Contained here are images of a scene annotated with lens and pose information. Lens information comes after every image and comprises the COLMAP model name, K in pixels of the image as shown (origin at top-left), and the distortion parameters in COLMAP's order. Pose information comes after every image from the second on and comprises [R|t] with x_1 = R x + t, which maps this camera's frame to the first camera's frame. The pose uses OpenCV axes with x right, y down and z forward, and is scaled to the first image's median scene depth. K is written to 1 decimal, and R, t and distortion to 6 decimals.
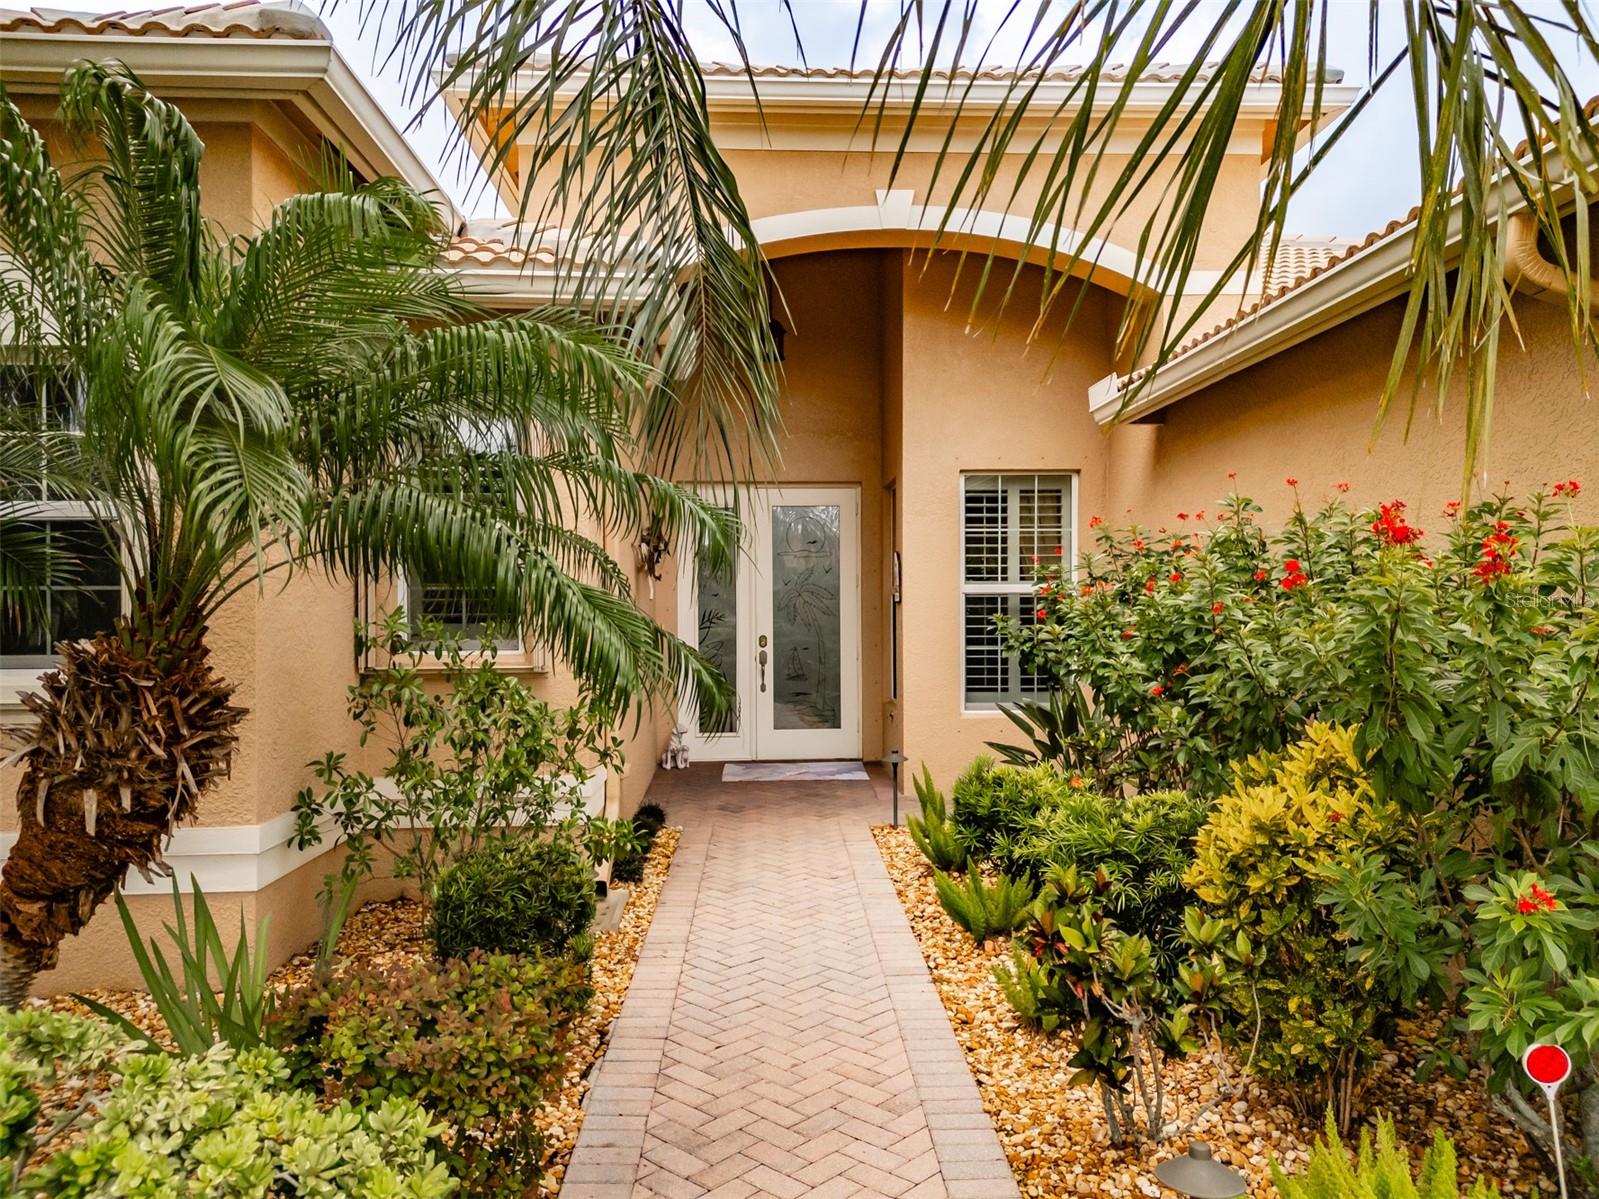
lens RADIAL K [[1210.7, 0, 799.5], [0, 1210.7, 599.5], [0, 0, 1]] dist [0.041474, -0.002254]
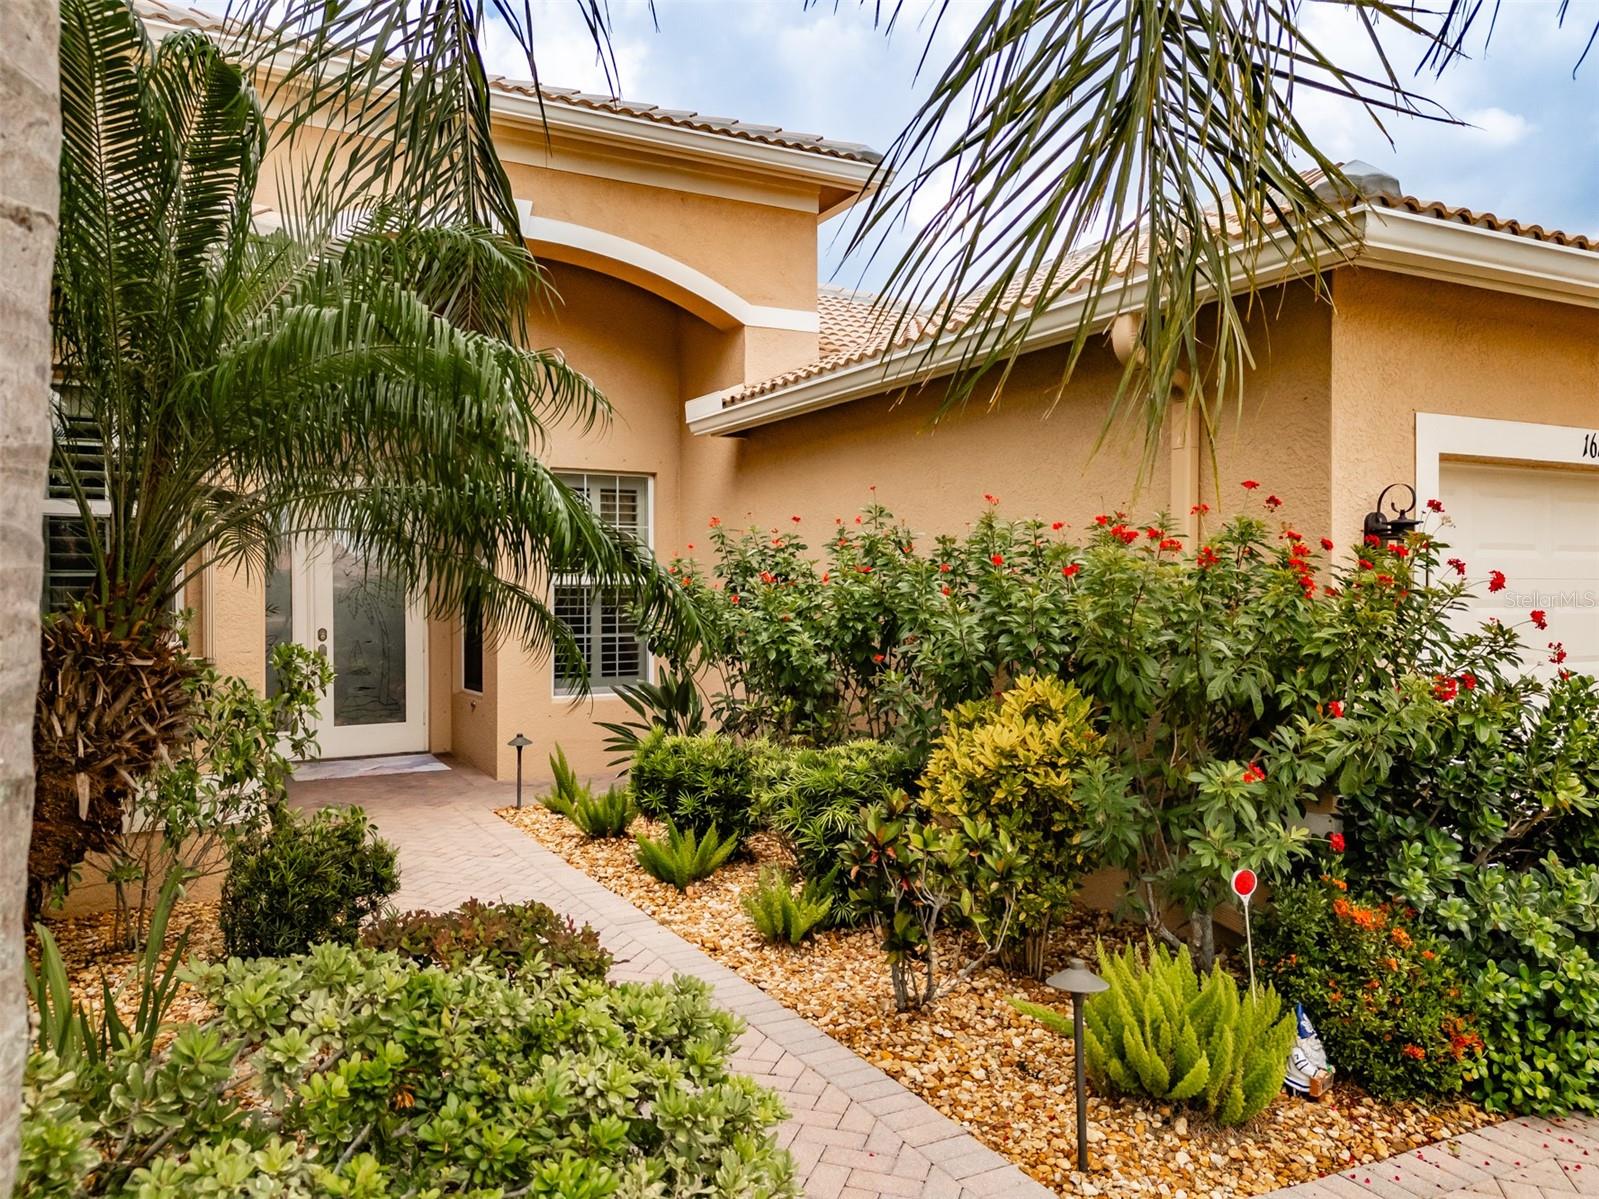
lens RADIAL K [[1181.6, 0, 799.5], [0, 1181.6, 599.5], [0, 0, 1]] dist [0.131148, -0.001009]
pose [[0.902634, -0.000841, 0.430409, -0.235920], [-0.000844, 0.999993, 0.003723, 0.007203], [-0.430409, -0.003724, 0.902626, -0.054188]]
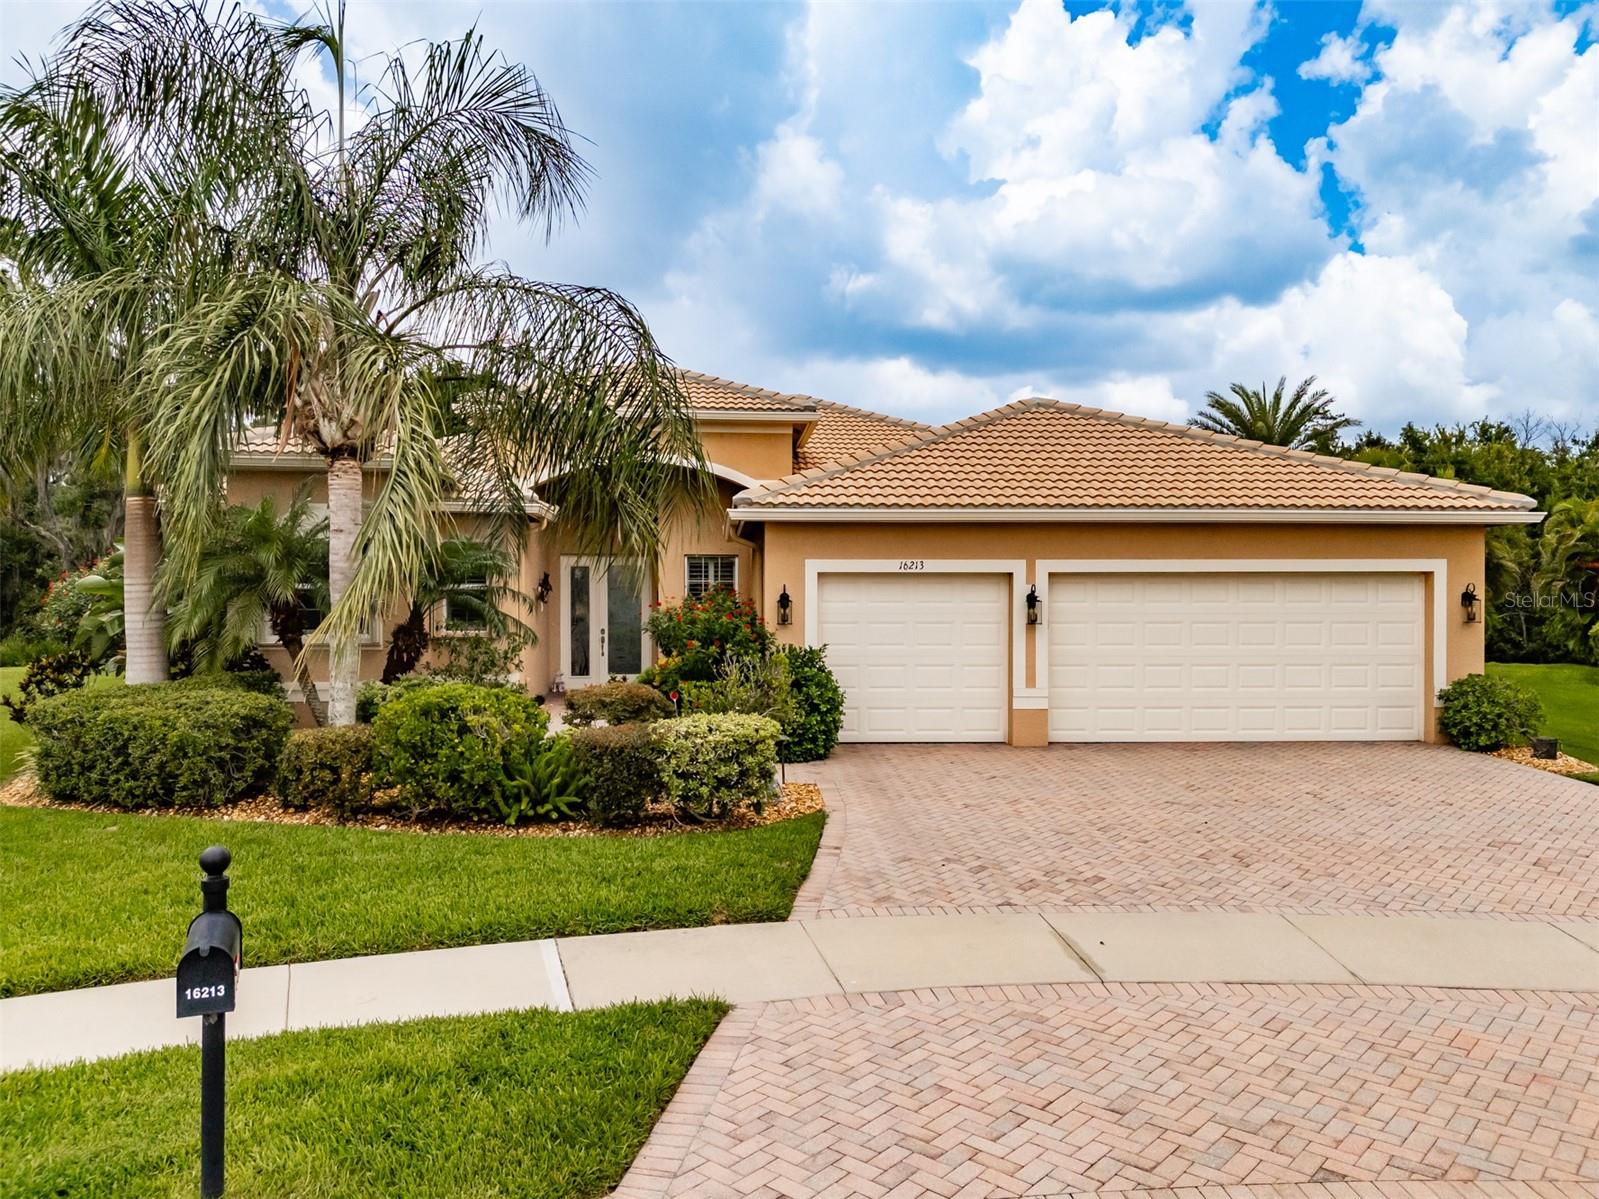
lens RADIAL K [[1181.6, 0, 799.5], [0, 1181.6, 599.5], [0, 0, 1]] dist [0.131148, -0.001009]
pose [[0.998958, 0.001233, 0.045628, 0.503616], [-0.000984, 0.999985, -0.005477, -0.023904], [-0.045634, 0.005427, 0.998943, -2.463799]]
